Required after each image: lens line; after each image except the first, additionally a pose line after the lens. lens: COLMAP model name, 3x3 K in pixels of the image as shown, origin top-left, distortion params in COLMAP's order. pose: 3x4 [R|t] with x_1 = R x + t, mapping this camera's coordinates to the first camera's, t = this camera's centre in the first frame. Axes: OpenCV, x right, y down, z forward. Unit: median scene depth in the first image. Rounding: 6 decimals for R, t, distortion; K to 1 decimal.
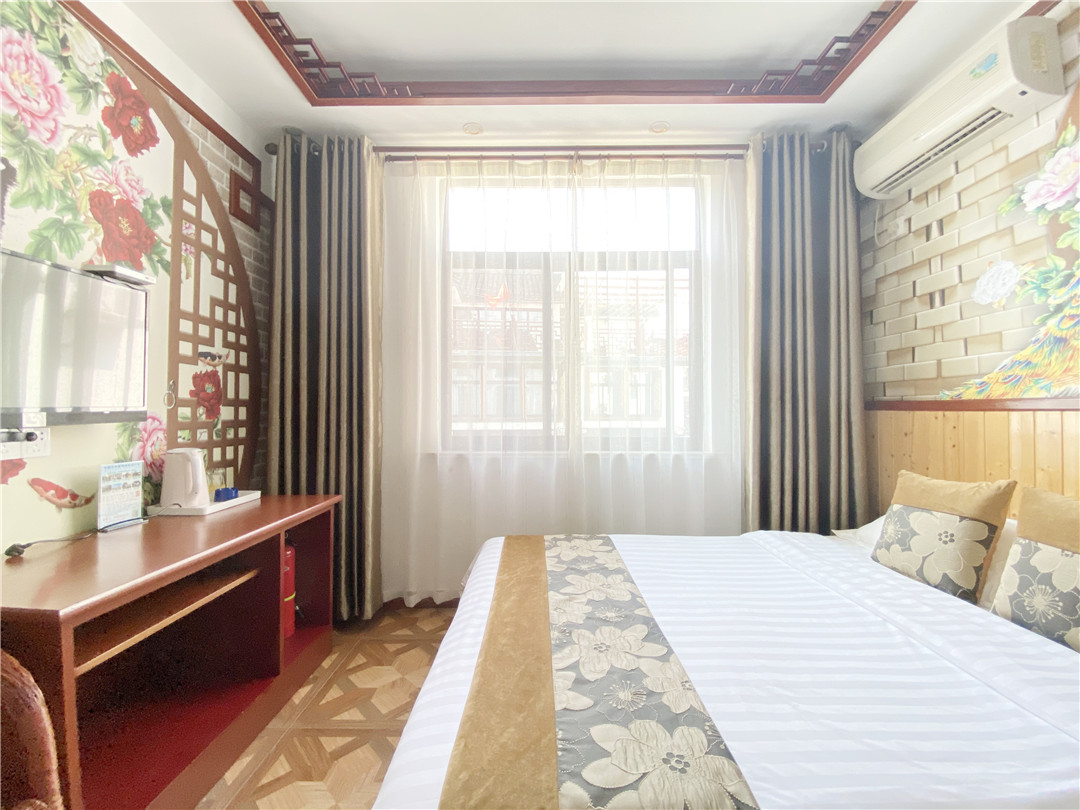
lens RADIAL K [[436.5, 0, 540.0], [0, 436.5, 405.0], [0, 0, 1]] dist [0.002145, -0.012621]
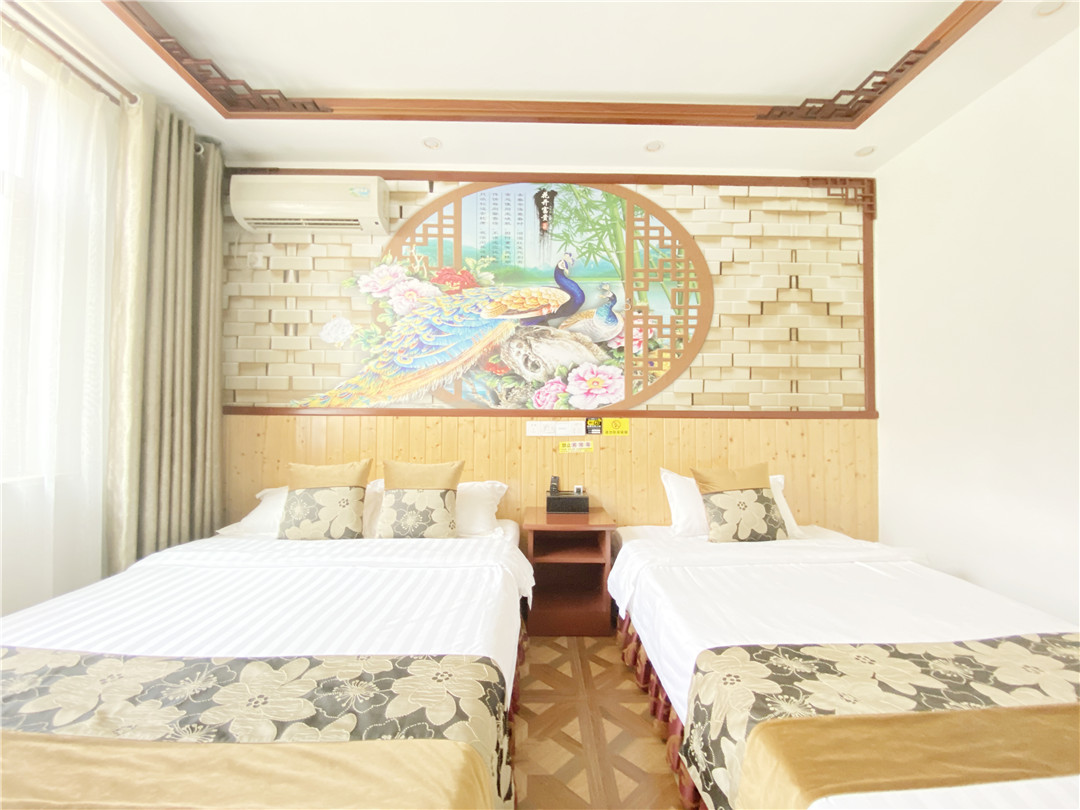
lens RADIAL K [[436.5, 0, 540.0], [0, 436.5, 405.0], [0, 0, 1]] dist [0.002145, -0.012621]
pose [[-0.019540, 0.016592, 0.999671, -0.469600], [-0.016731, 0.999717, -0.016920, -0.009429], [-0.999669, -0.017056, -0.019257, 0.312748]]
